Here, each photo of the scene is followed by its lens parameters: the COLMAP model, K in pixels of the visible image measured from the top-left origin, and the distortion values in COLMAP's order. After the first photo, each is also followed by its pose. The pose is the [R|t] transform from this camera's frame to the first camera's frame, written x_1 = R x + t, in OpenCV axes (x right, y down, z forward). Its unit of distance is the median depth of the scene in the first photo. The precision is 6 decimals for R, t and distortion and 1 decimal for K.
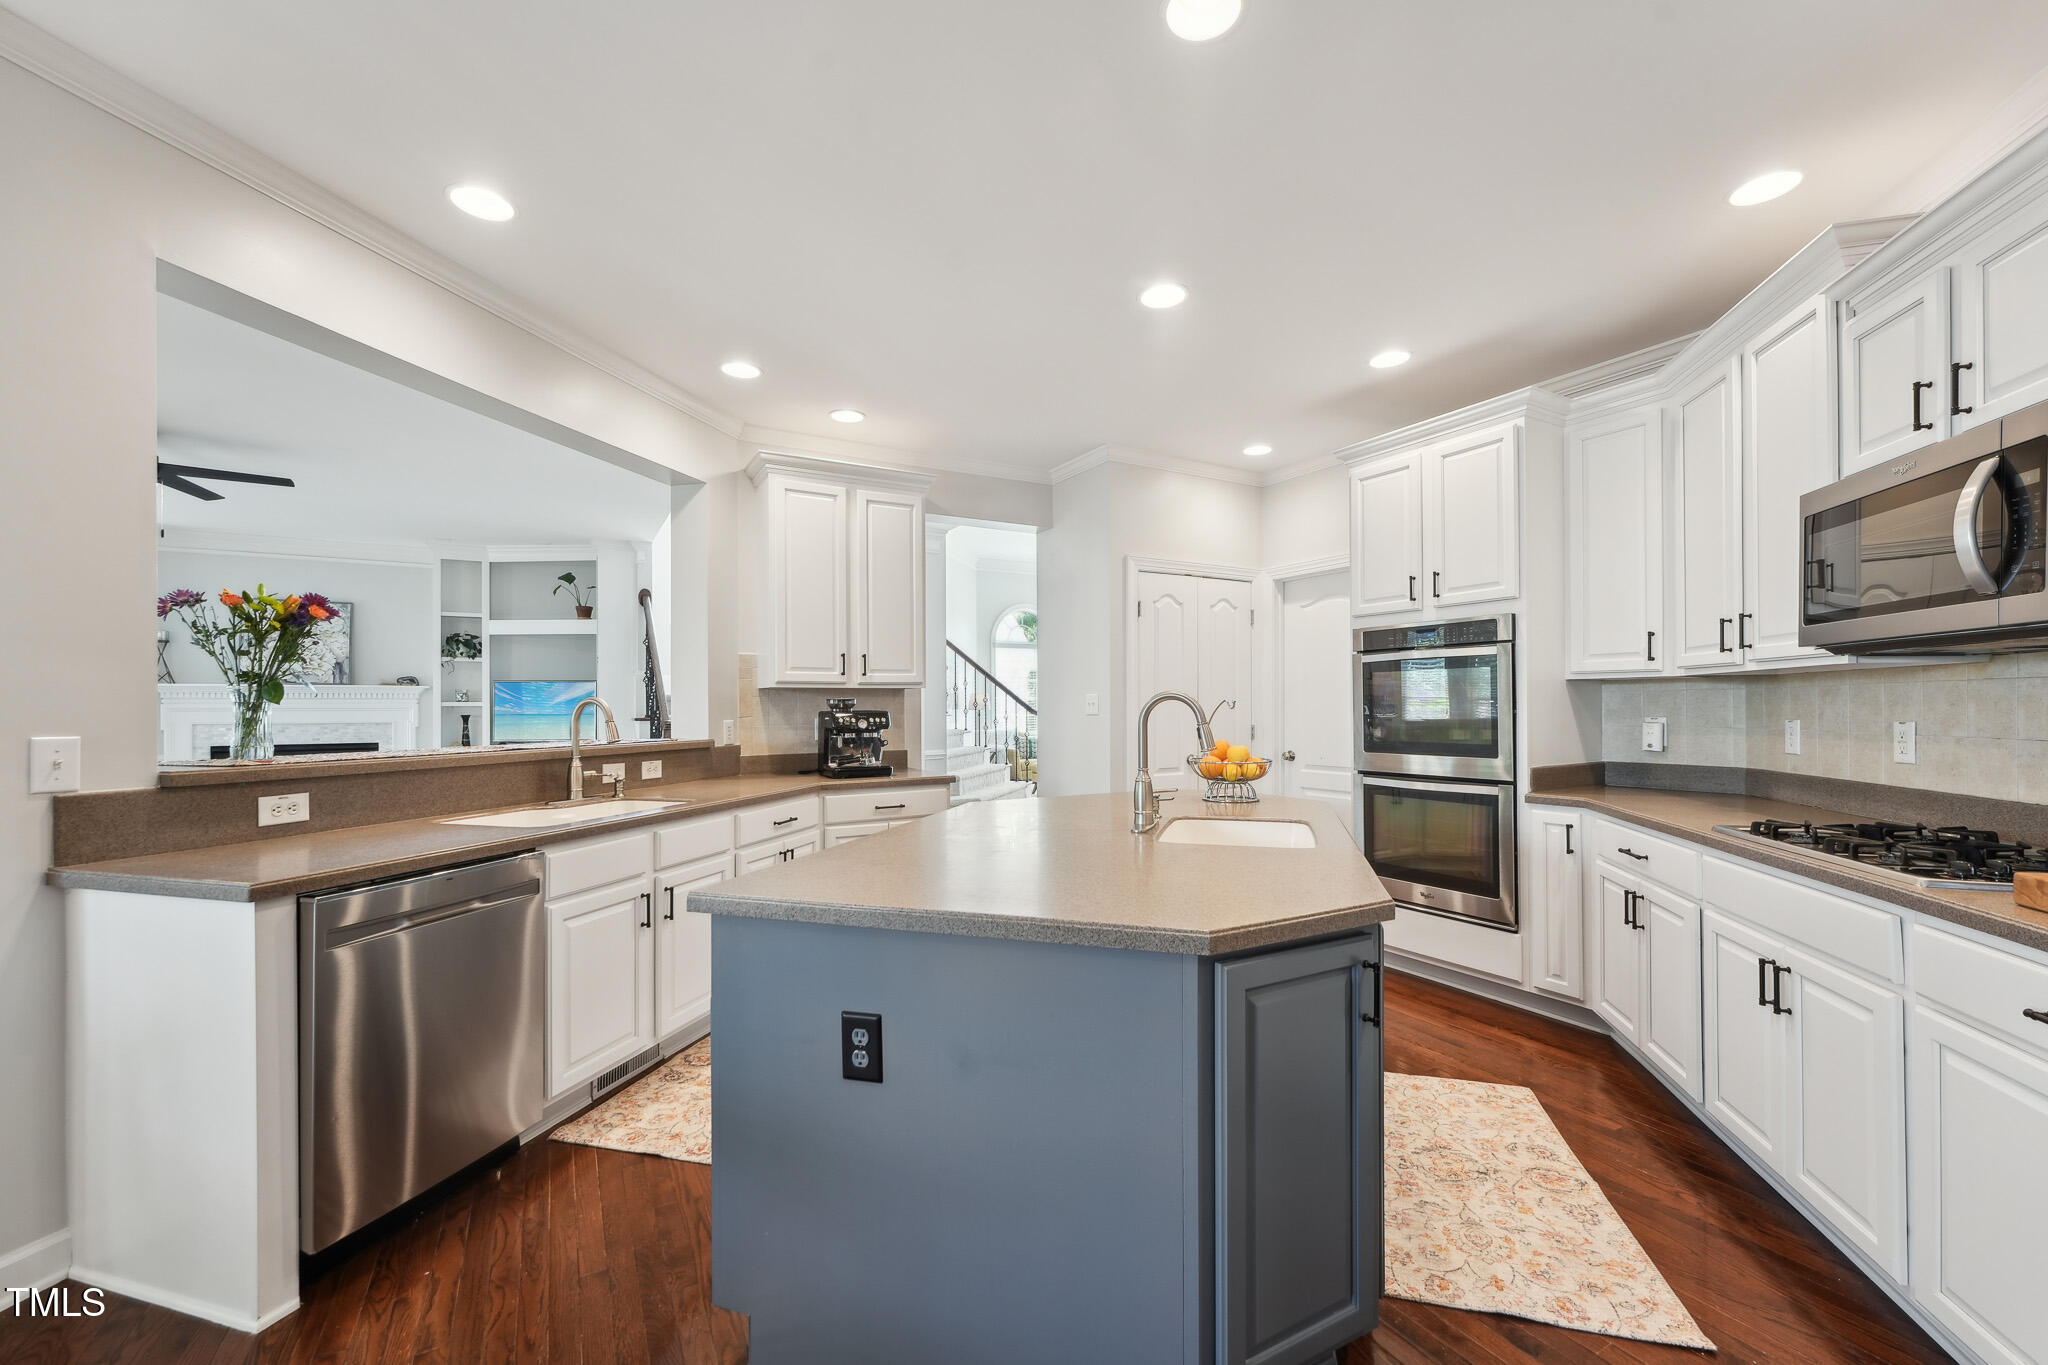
lens RADIAL K [[823.7, 0, 1012.1], [0, 823.7, 704.4], [0, 0, 1]] dist [0.000952, 0.000695]
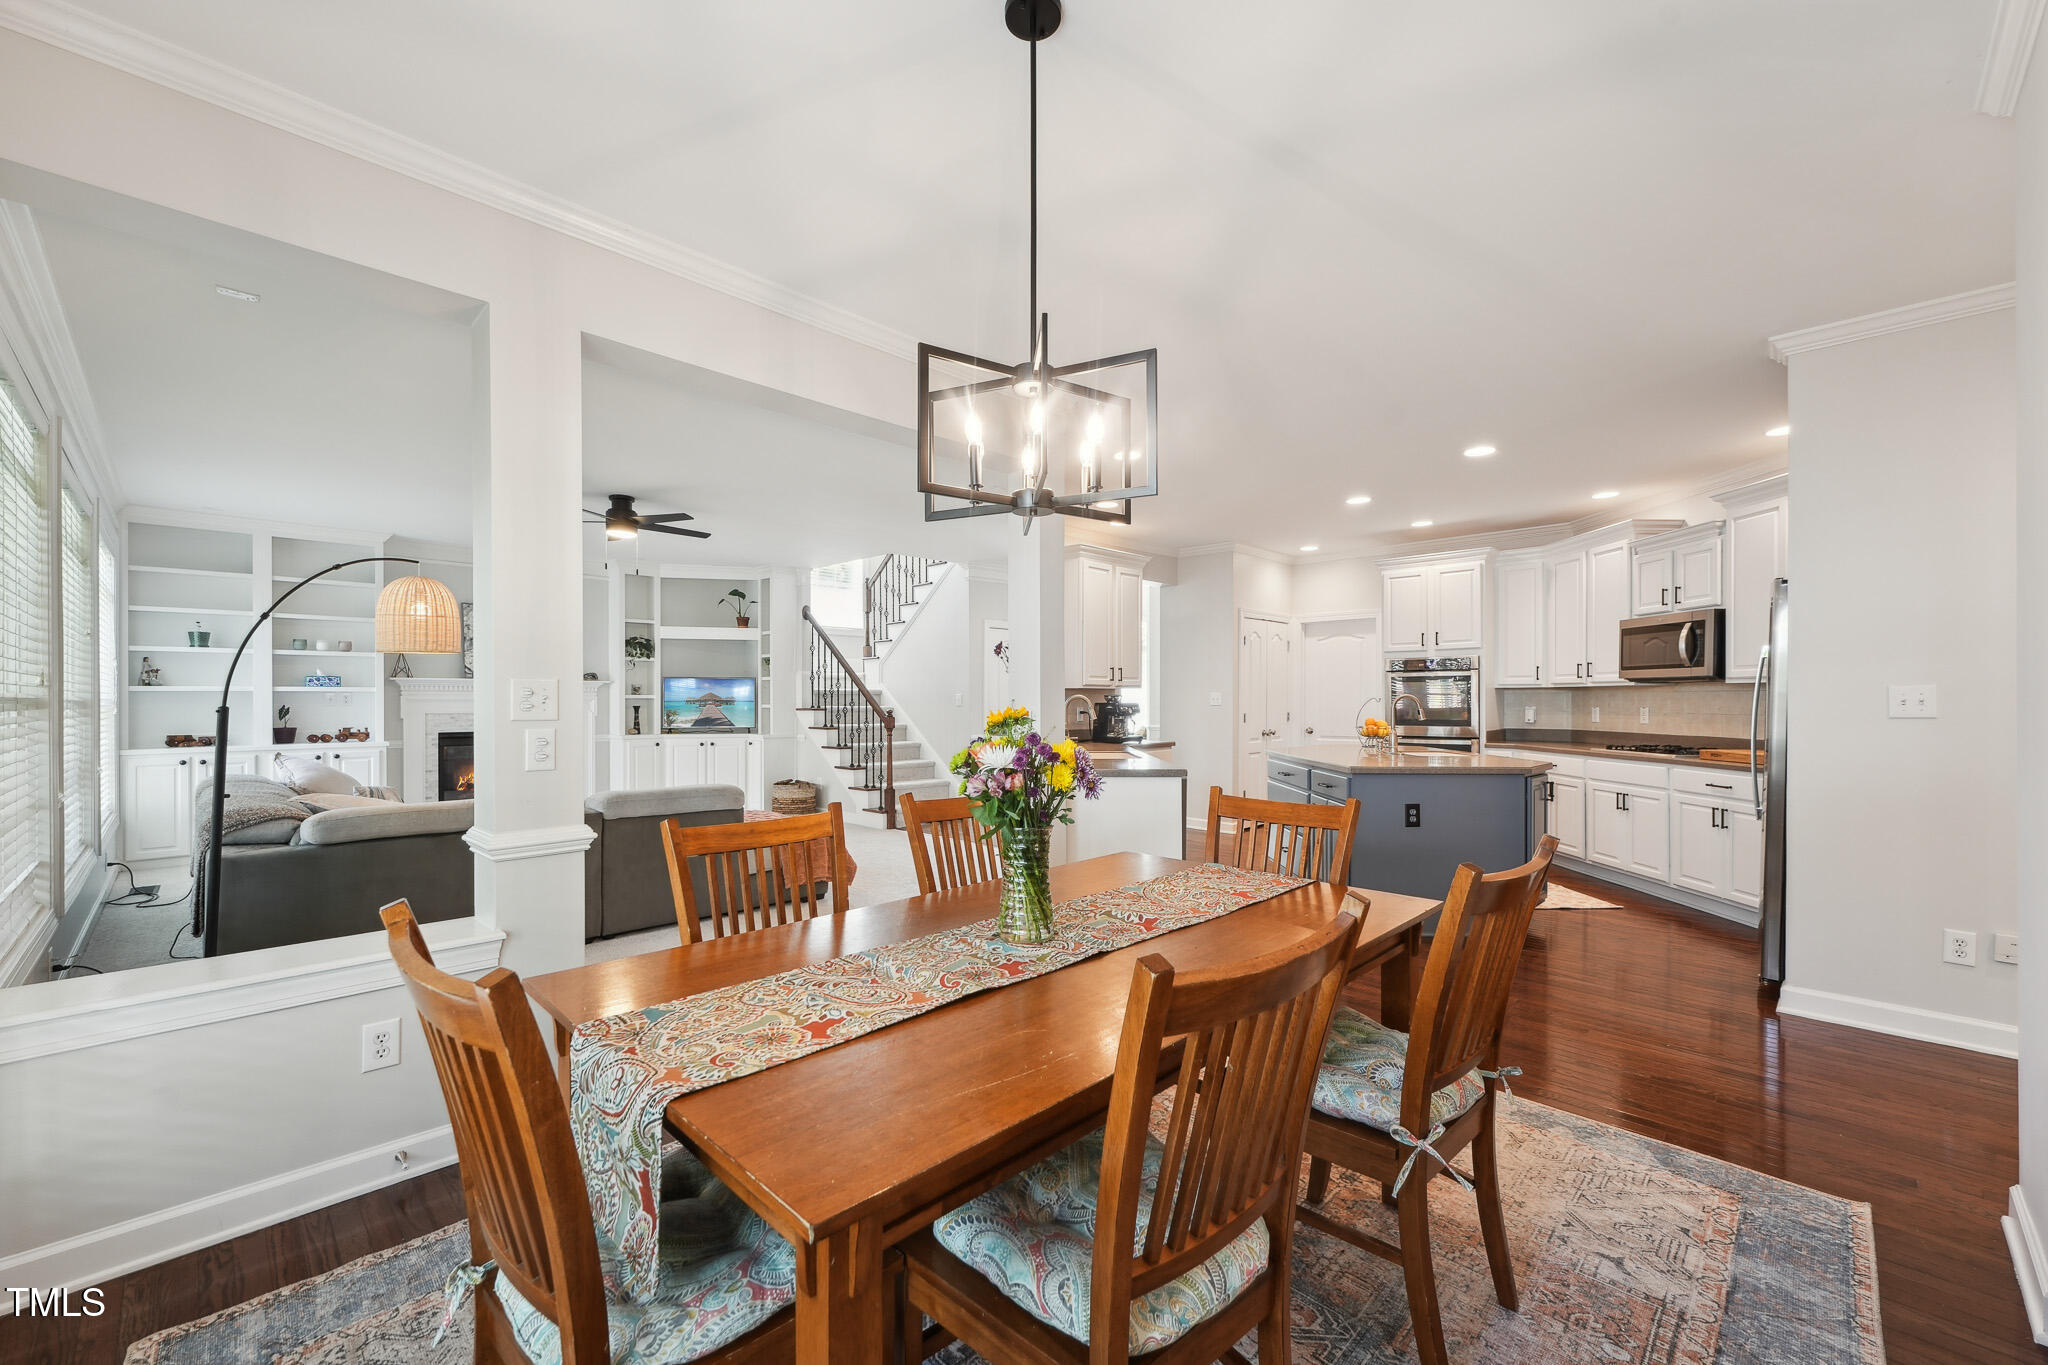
lens RADIAL K [[823.7, 0, 1015.5], [0, 823.7, 700.3], [0, 0, 1]] dist [0.000952, 0.000695]
pose [[0.961874, 0.002950, 0.273479, -0.831999], [-0.003806, 0.999989, 0.002597, -0.000173], [-0.273468, -0.003539, 0.961875, -0.513258]]
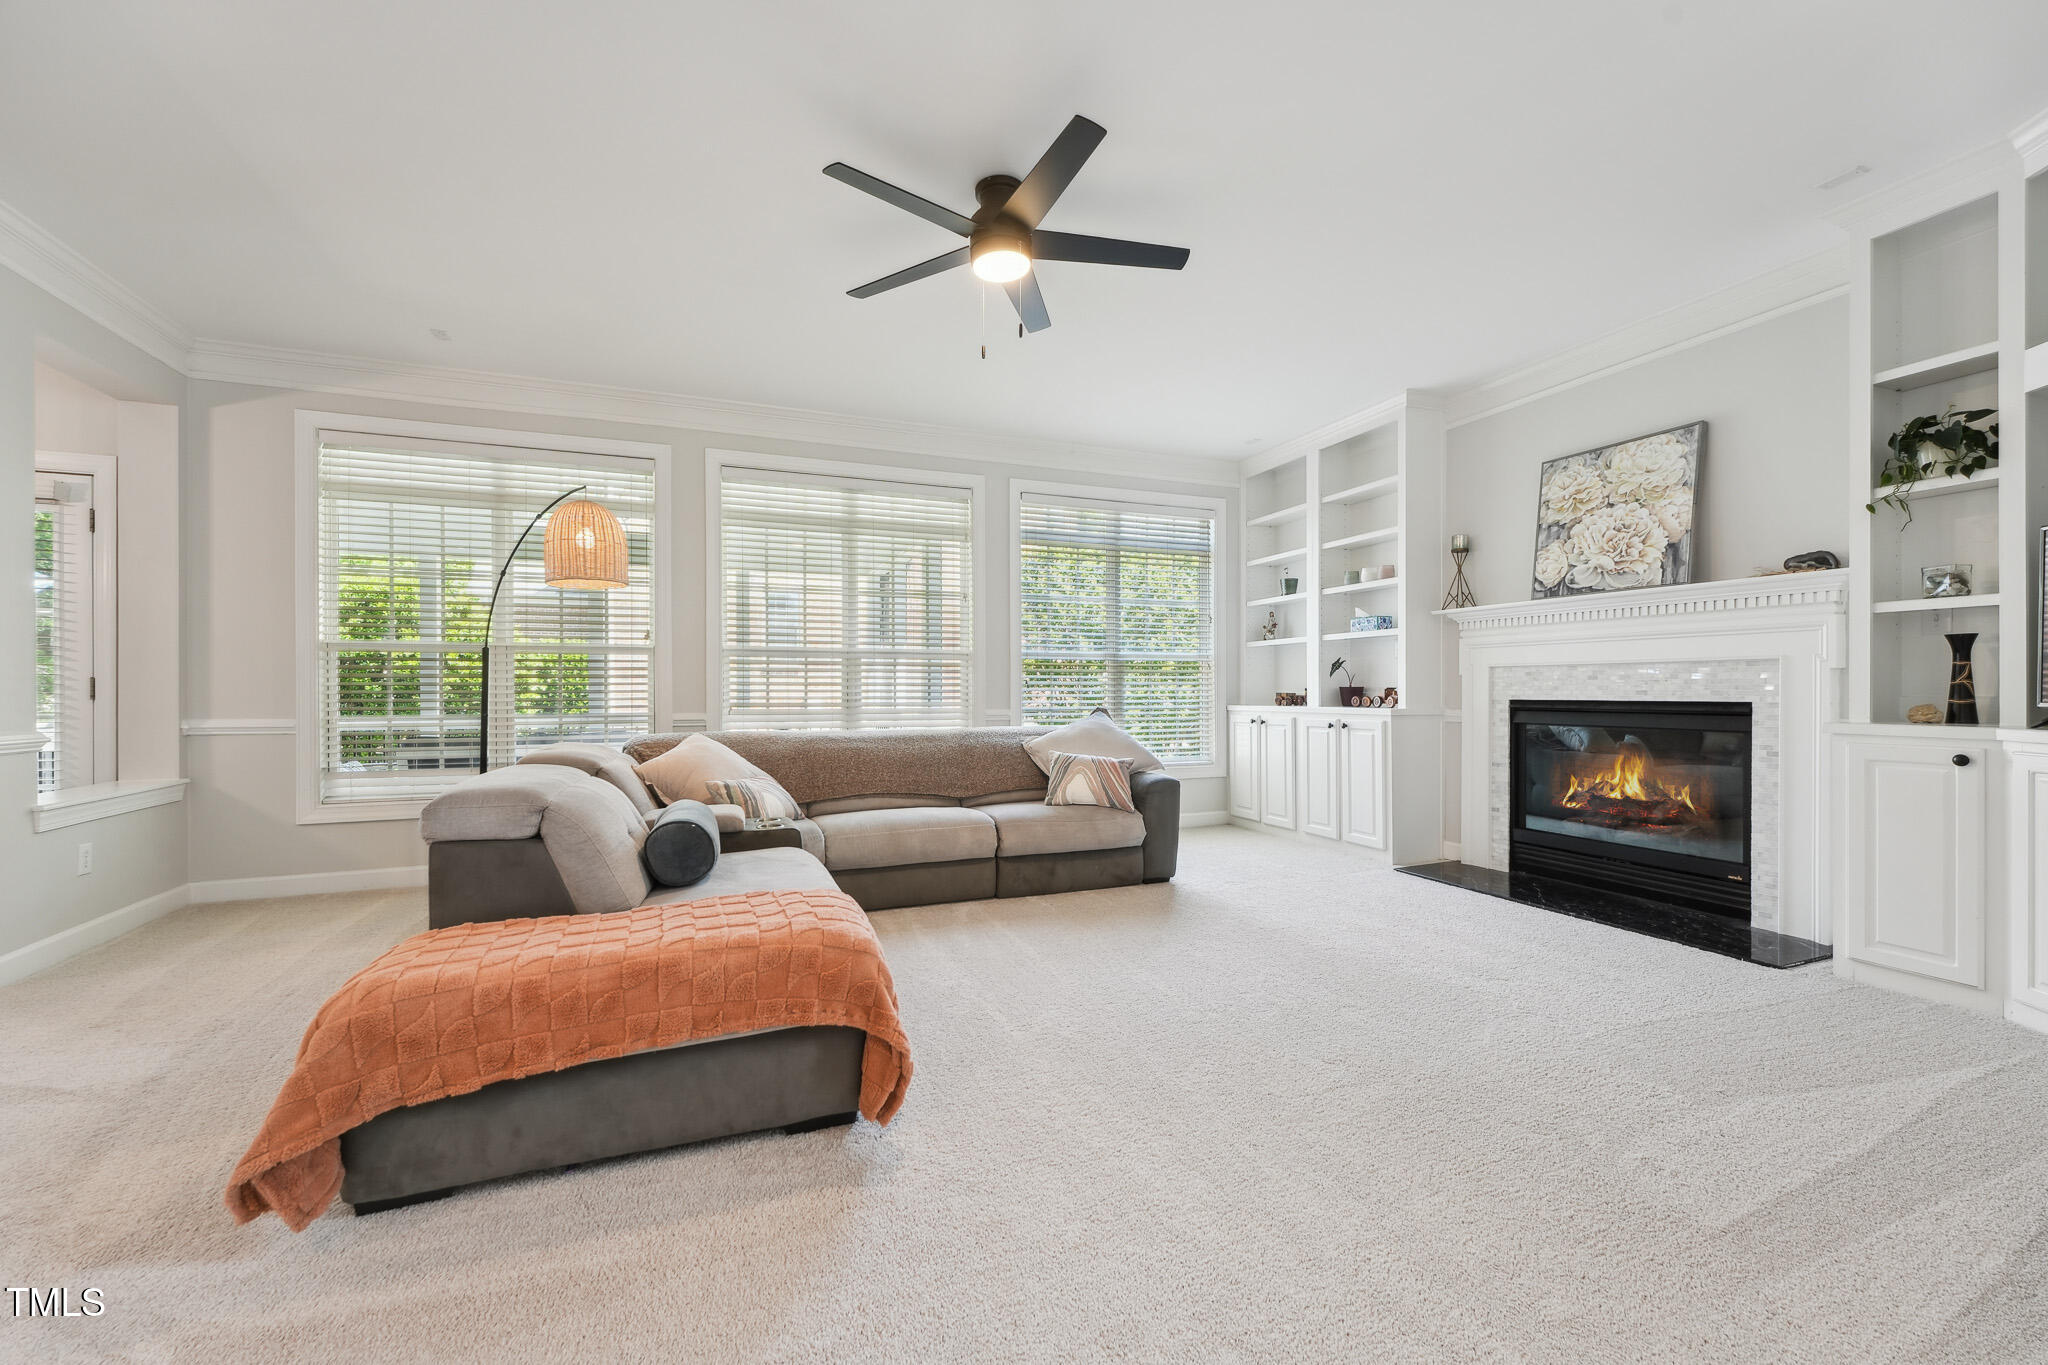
lens RADIAL K [[823.7, 0, 1016.7], [0, 823.7, 689.6], [0, 0, 1]] dist [0.000952, 0.000695]
pose [[-0.125568, 0.006663, -0.992063, -0.433466], [0.008829, 0.999945, 0.005599, 0.057919], [0.992046, -0.008056, -0.125620, 1.121057]]
